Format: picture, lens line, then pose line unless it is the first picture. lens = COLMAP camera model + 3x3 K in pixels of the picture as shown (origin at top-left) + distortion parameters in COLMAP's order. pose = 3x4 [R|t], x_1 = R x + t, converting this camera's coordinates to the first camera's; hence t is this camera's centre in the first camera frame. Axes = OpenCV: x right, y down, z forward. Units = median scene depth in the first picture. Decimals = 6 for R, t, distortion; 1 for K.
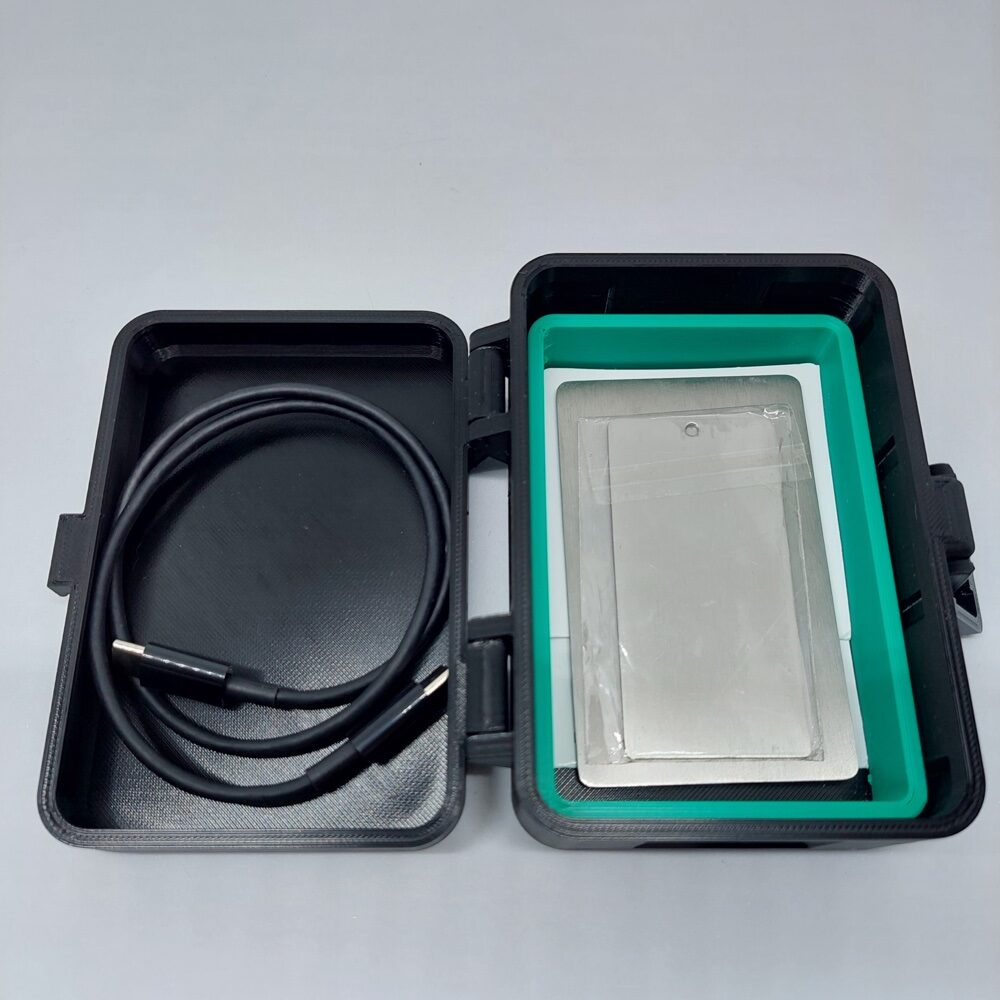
lens RADIAL K [[959.9, 0, 494.1], [0, 959.9, 496.4], [0, 0, 1]] dist [-0.013400, 0.000000]
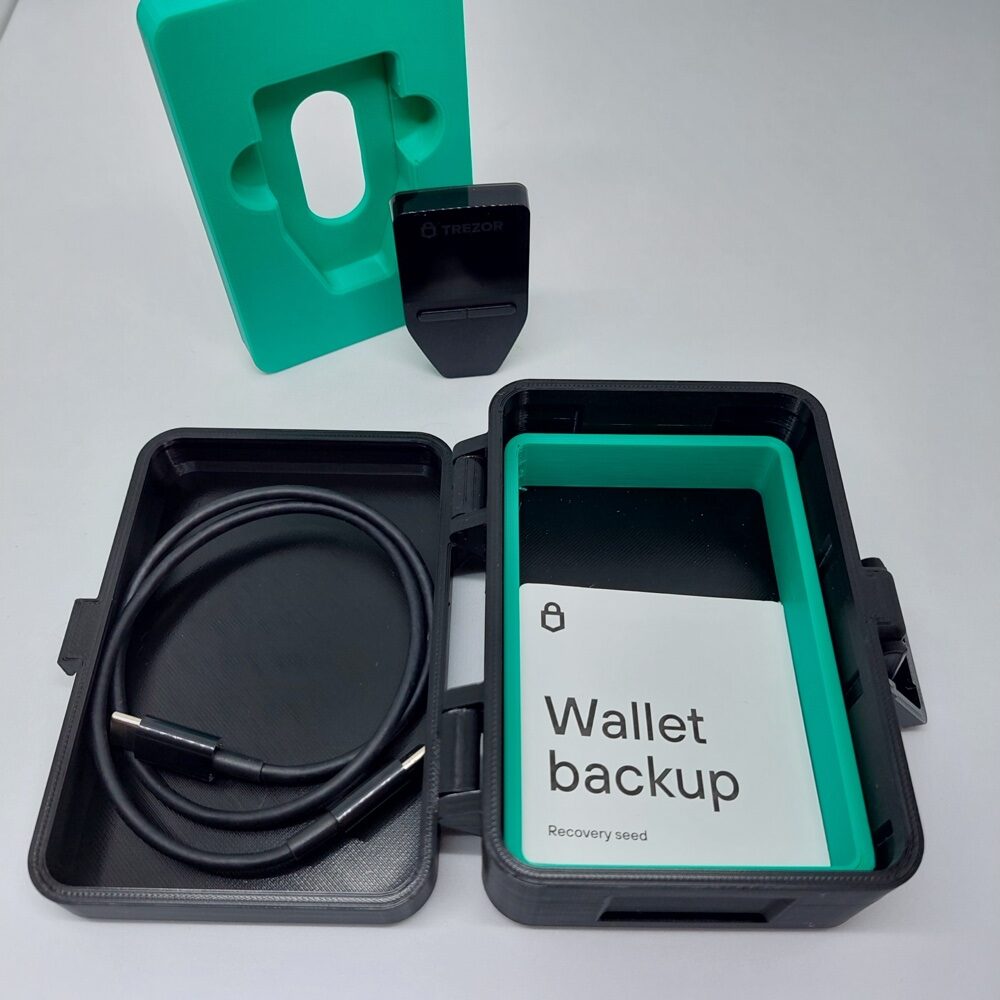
lens RADIAL K [[959.9, 0, 496.8], [0, 959.9, 493.6], [0, 0, 1]] dist [-0.013400, 0.000000]
pose [[0.999870, 0.016102, -0.000084, 0.026900], [-0.015742, 0.976434, -0.215242, 0.131395], [-0.003384, 0.215216, 0.976561, -0.098012]]
